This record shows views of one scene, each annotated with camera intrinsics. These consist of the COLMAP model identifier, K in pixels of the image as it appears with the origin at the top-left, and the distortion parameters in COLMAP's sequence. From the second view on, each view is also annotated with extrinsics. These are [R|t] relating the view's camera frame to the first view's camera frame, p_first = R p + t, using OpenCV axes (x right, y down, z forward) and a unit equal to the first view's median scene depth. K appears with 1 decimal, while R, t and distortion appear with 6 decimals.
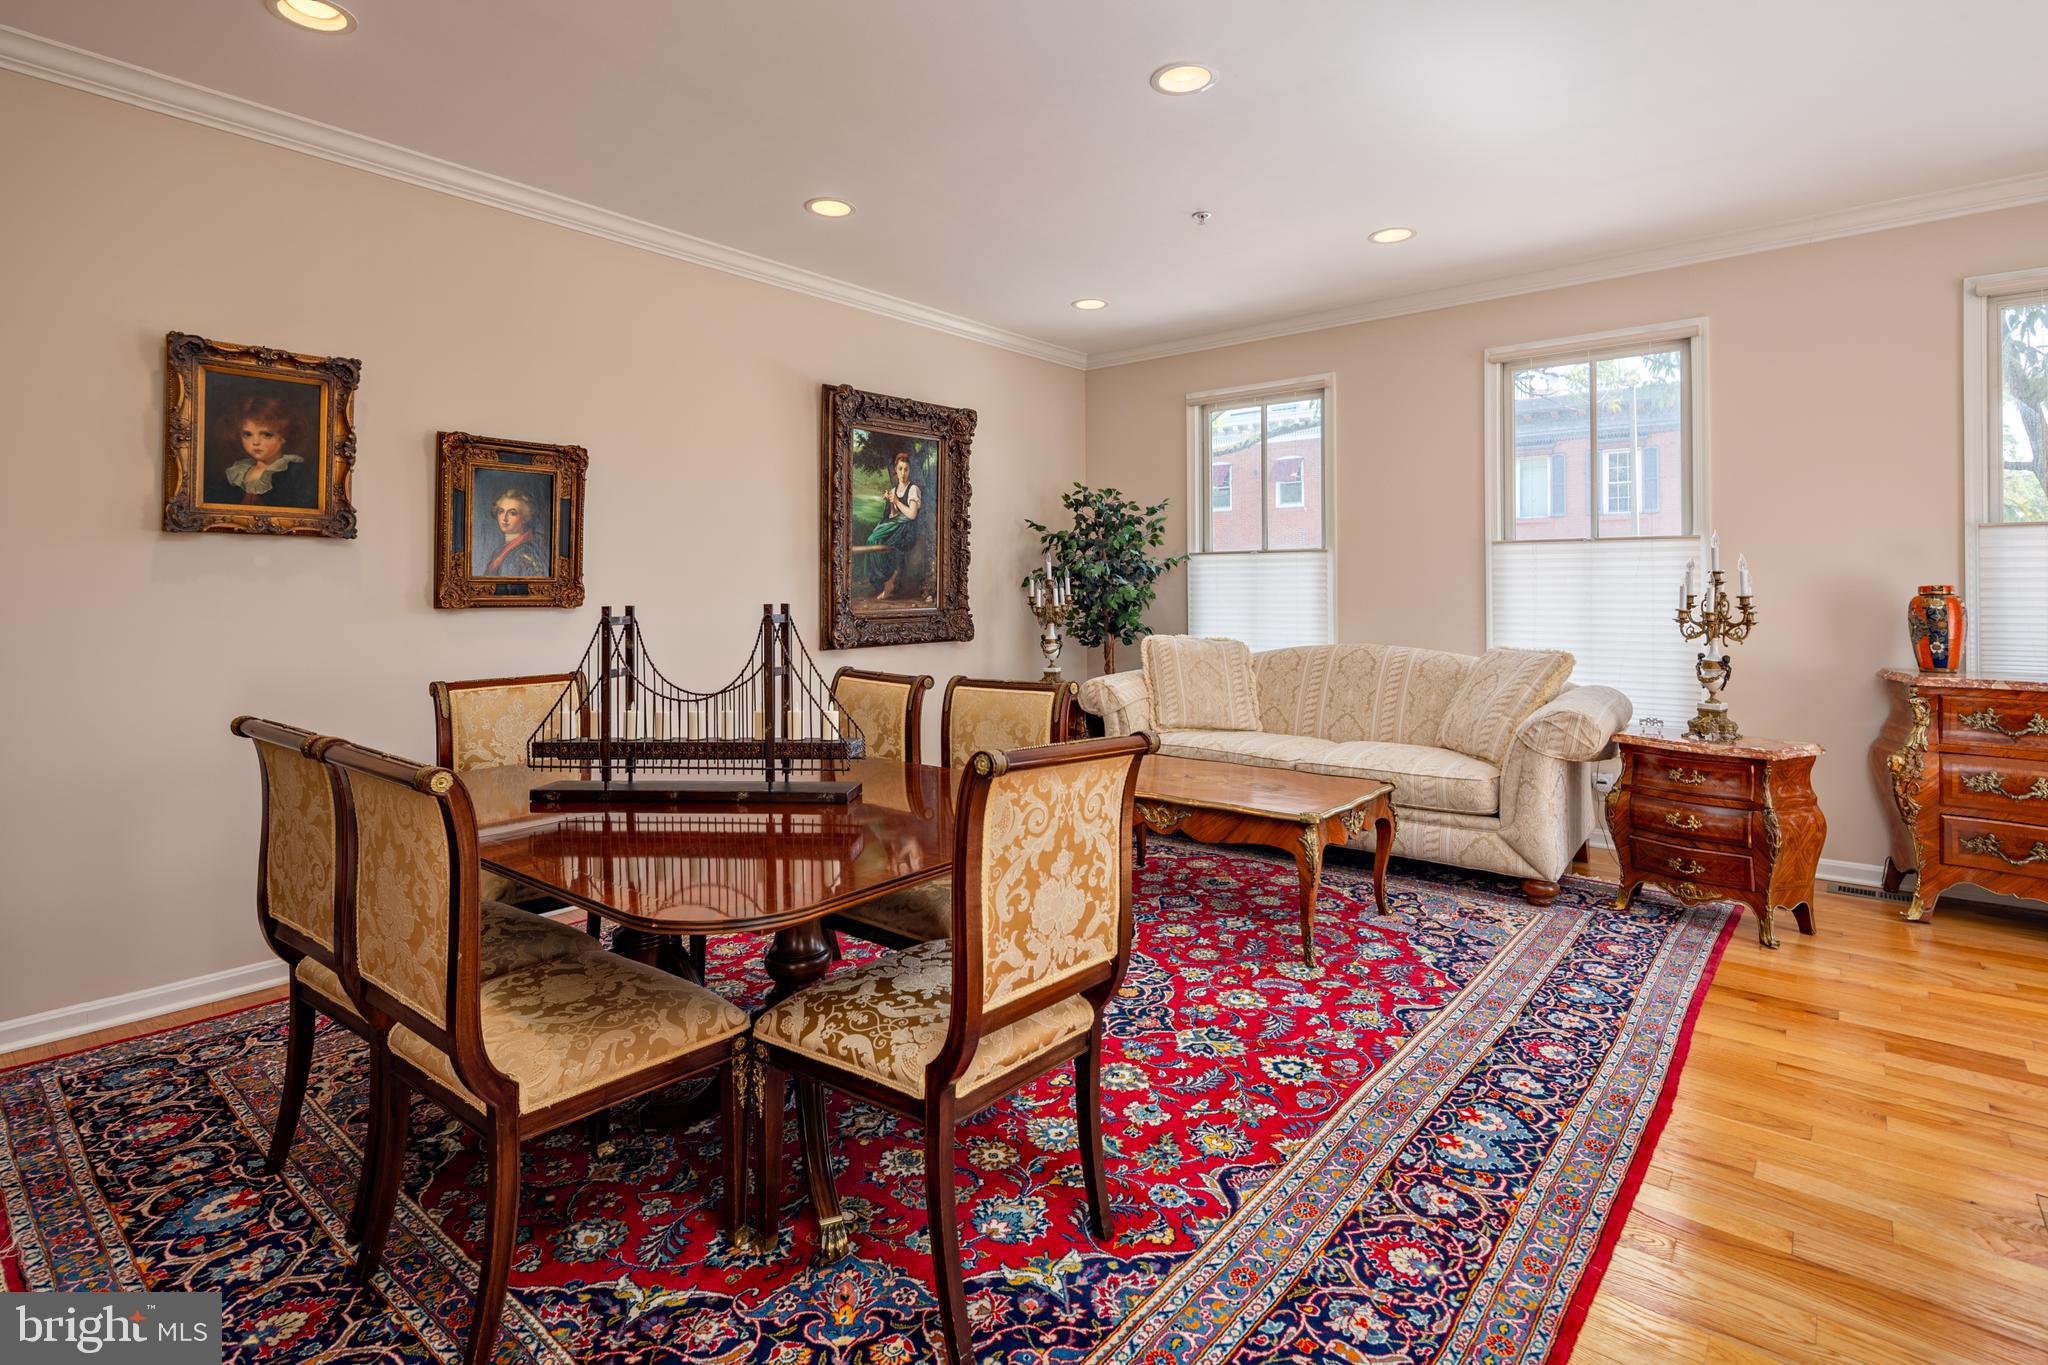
lens RADIAL K [[994.0, 0, 1014.9], [0, 994.0, 580.1], [0, 0, 1]] dist [0.005643, -0.006036]
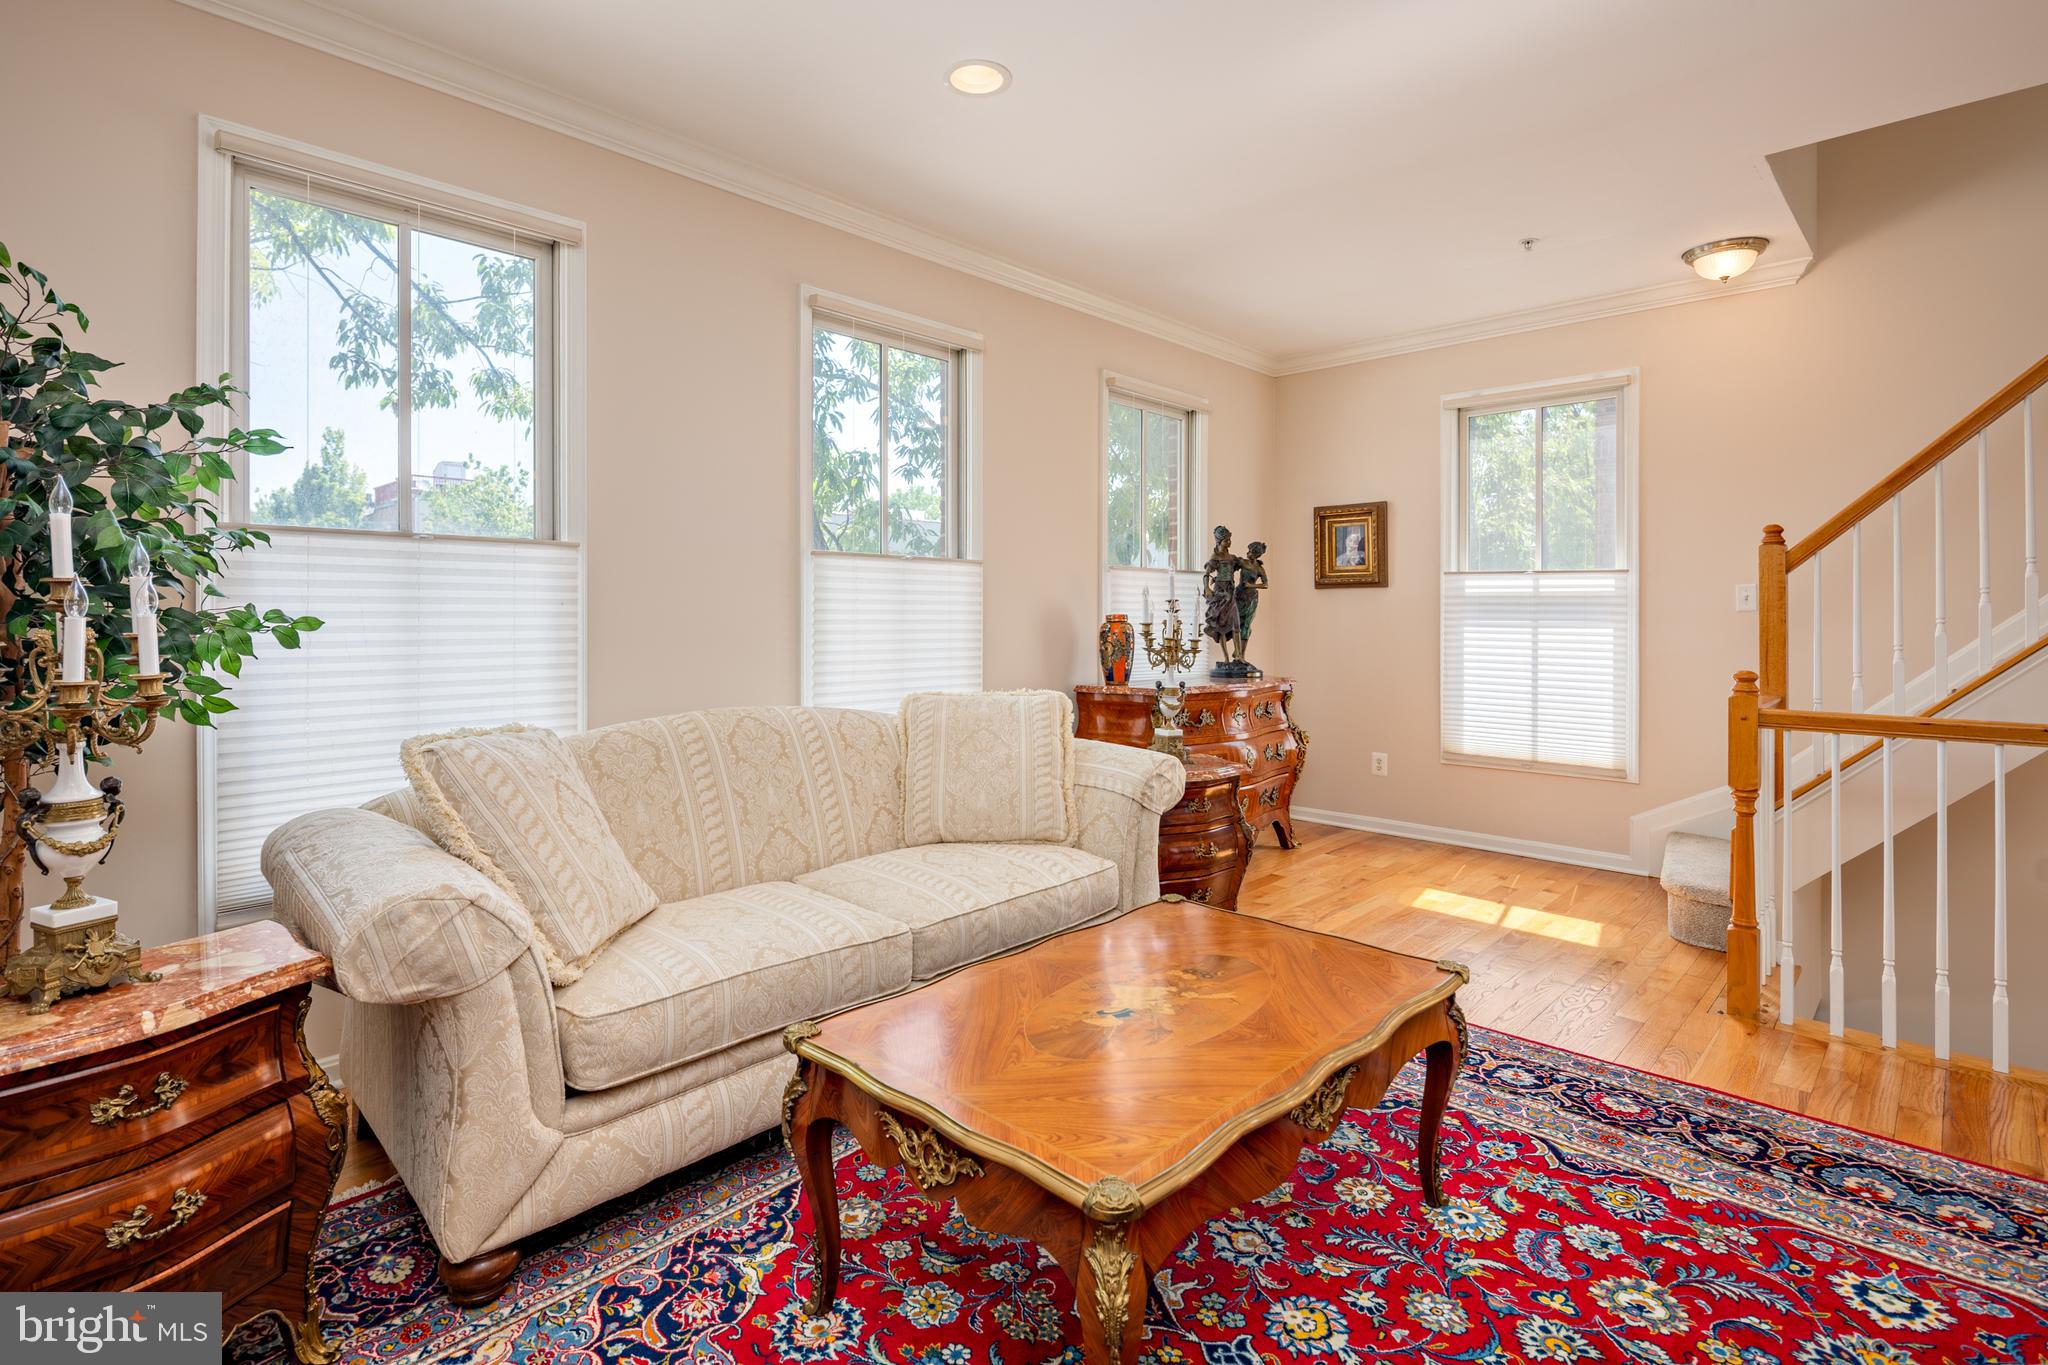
lens RADIAL K [[994.0, 0, 1014.7], [0, 994.0, 615.3], [0, 0, 1]] dist [0.005643, -0.006036]
pose [[0.069714, 0.002202, 0.997565, -0.324431], [-0.010402, 0.999945, -0.001480, 0.010519], [-0.997513, -0.010273, 0.069733, 1.099313]]
